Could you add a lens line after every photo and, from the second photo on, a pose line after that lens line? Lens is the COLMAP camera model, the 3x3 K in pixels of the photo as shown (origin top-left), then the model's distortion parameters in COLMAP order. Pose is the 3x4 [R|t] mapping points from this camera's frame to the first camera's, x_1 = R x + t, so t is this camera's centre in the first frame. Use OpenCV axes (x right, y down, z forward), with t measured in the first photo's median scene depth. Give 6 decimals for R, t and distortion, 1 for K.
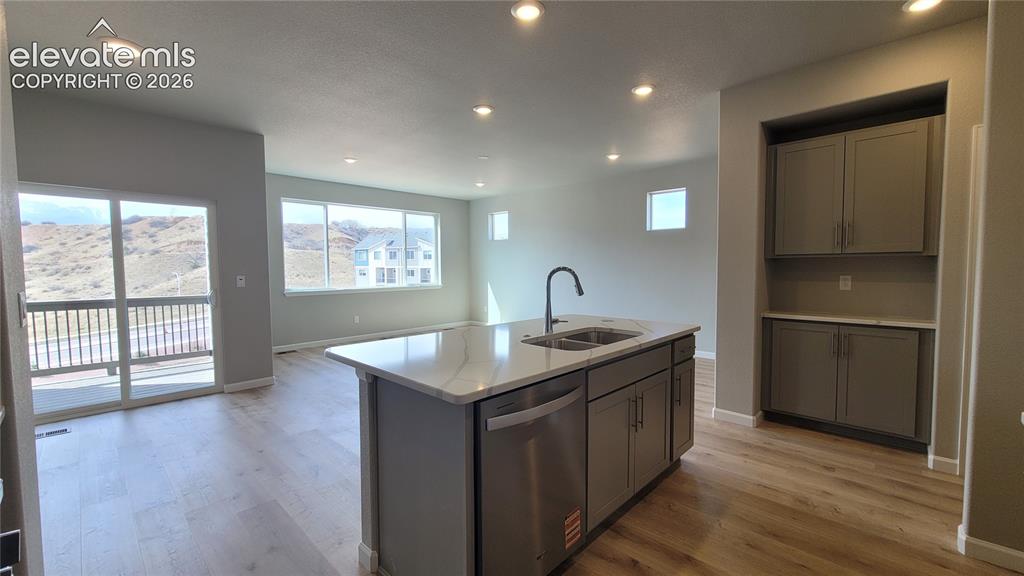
lens RADIAL K [[417.3, 0, 512.0], [0, 417.3, 288.0], [0, 0, 1]] dist [-0.001064, 0.000105]
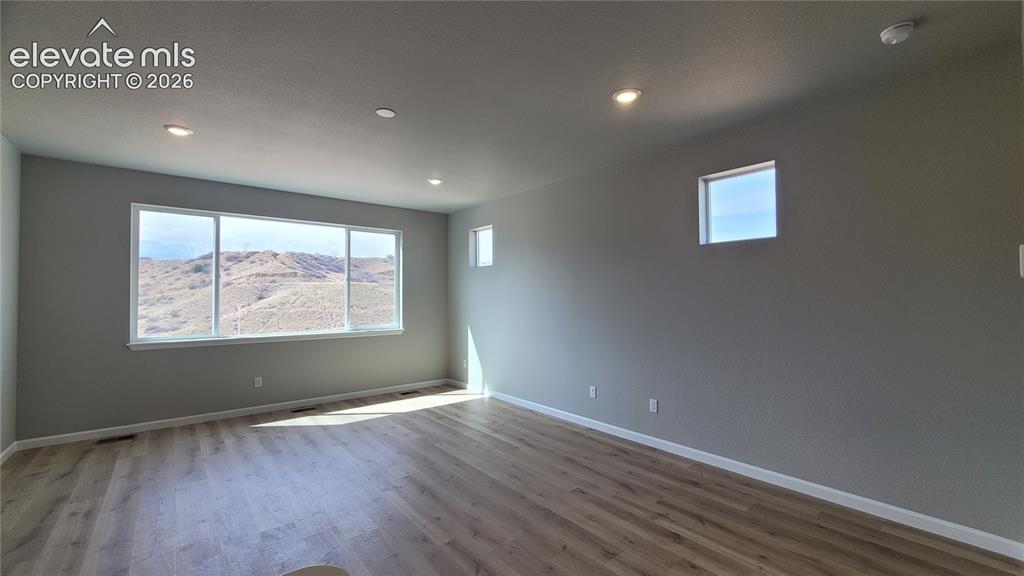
lens RADIAL K [[417.3, 0, 512.0], [0, 417.3, 288.0], [0, 0, 1]] dist [-0.001064, 0.000105]
pose [[0.992442, 0.000537, -0.122716, 0.103434], [-0.009914, 0.997073, -0.075811, -0.025547], [0.122316, 0.076454, 0.989542, 0.306868]]
